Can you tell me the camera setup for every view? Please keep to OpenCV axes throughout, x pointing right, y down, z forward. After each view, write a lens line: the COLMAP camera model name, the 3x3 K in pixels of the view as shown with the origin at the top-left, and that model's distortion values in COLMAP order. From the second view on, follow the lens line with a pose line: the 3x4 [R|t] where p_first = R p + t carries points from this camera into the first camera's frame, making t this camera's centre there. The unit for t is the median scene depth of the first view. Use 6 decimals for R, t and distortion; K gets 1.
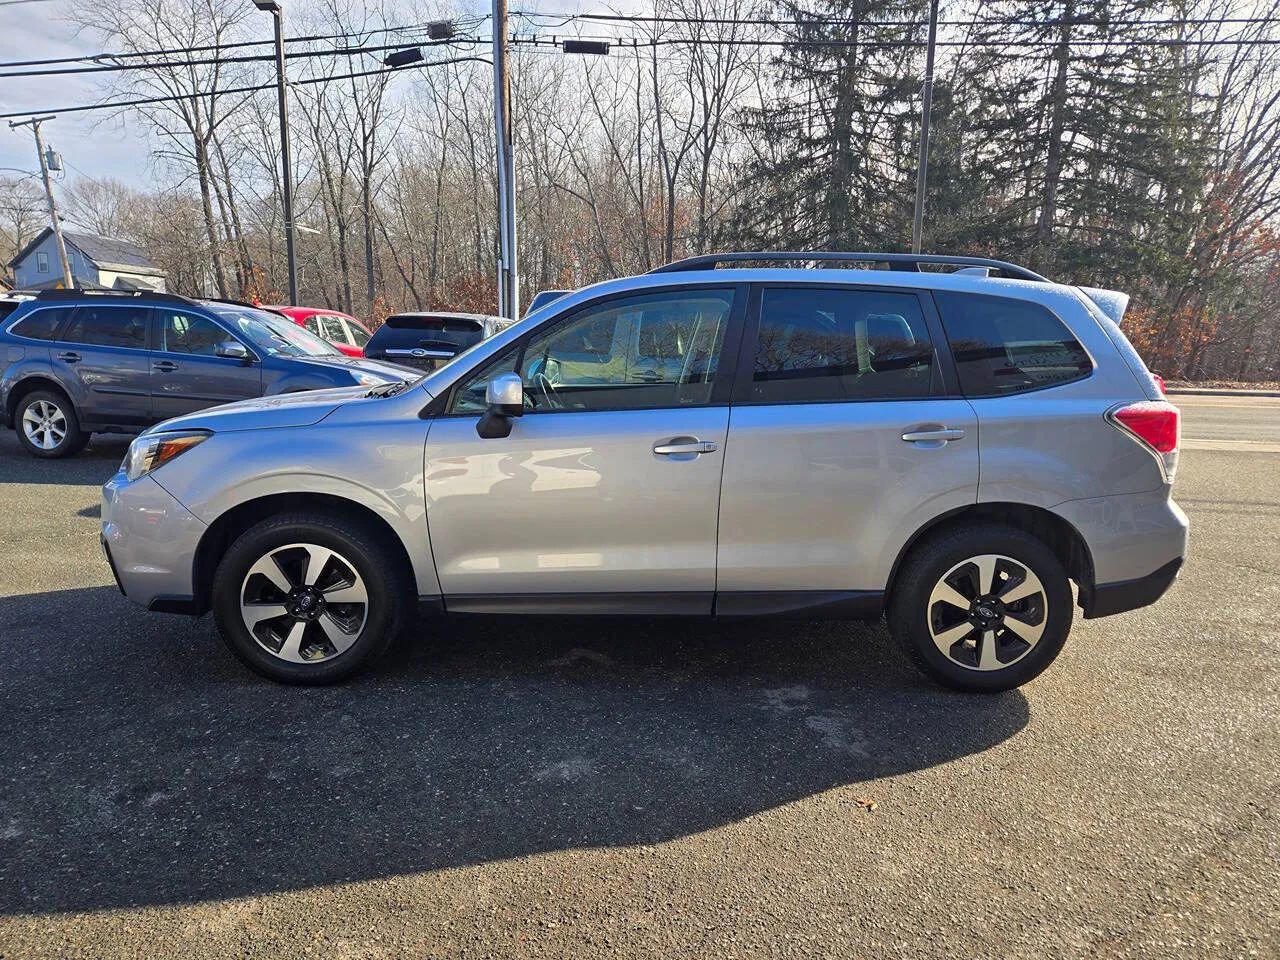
lens RADIAL K [[875.2, 0, 643.5], [0, 875.2, 481.0], [0, 0, 1]] dist [0.076356, -0.058482]
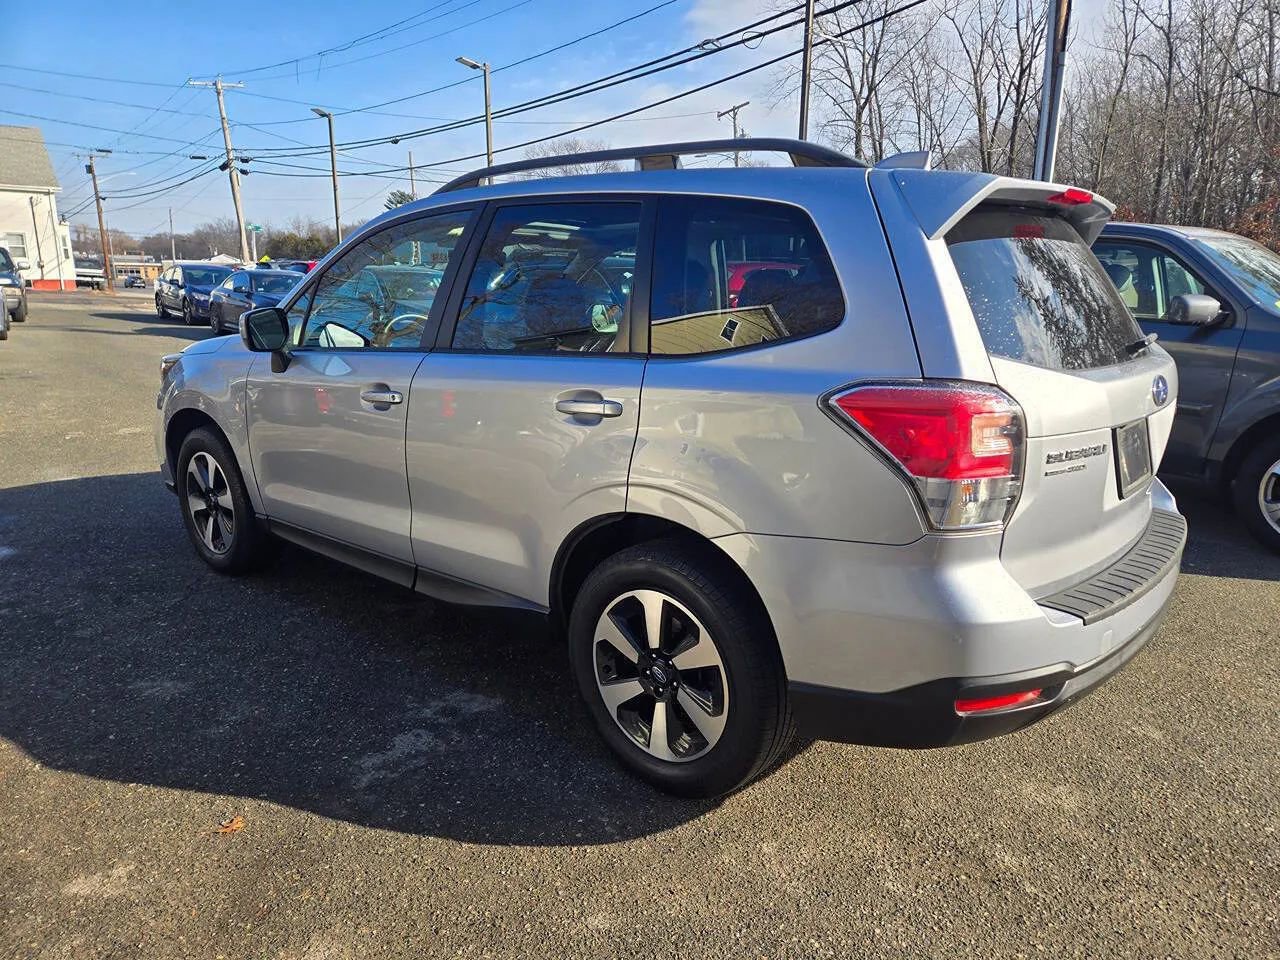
lens RADIAL K [[875.2, 0, 632.7], [0, 875.2, 487.2], [0, 0, 1]] dist [0.076356, -0.058482]
pose [[0.729072, 0.145093, -0.668881, 0.677135], [-0.108292, 0.989416, 0.096587, -0.048202], [0.675816, 0.002015, 0.737068, 0.411011]]
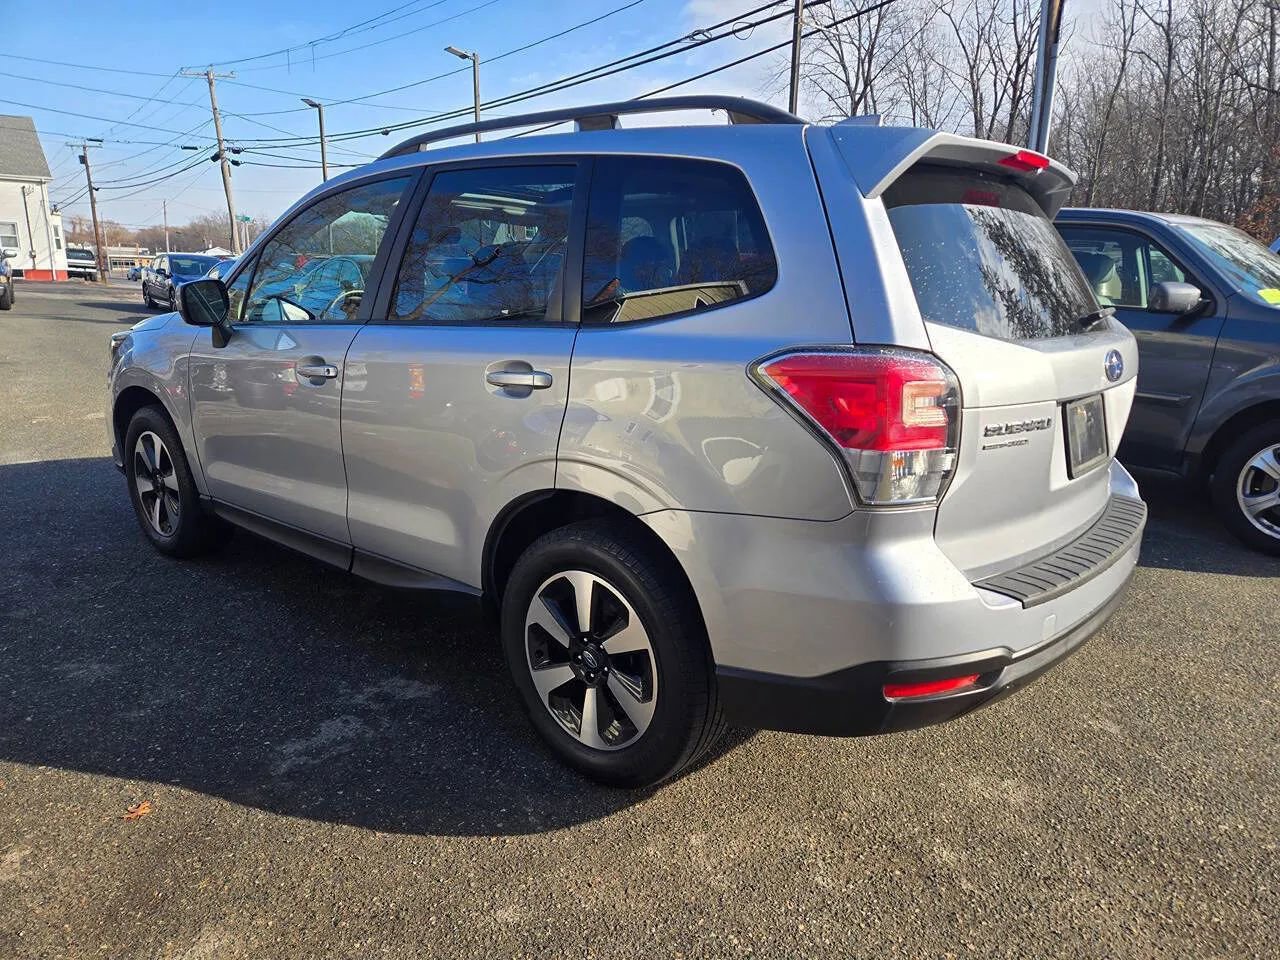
lens RADIAL K [[875.2, 0, 621.5], [0, 875.2, 491.8], [0, 0, 1]] dist [0.076356, -0.058482]
pose [[0.724325, 0.158298, -0.671040, 0.690255], [-0.118189, 0.987387, 0.105350, -0.037428], [0.679253, 0.003002, 0.733898, 0.455282]]
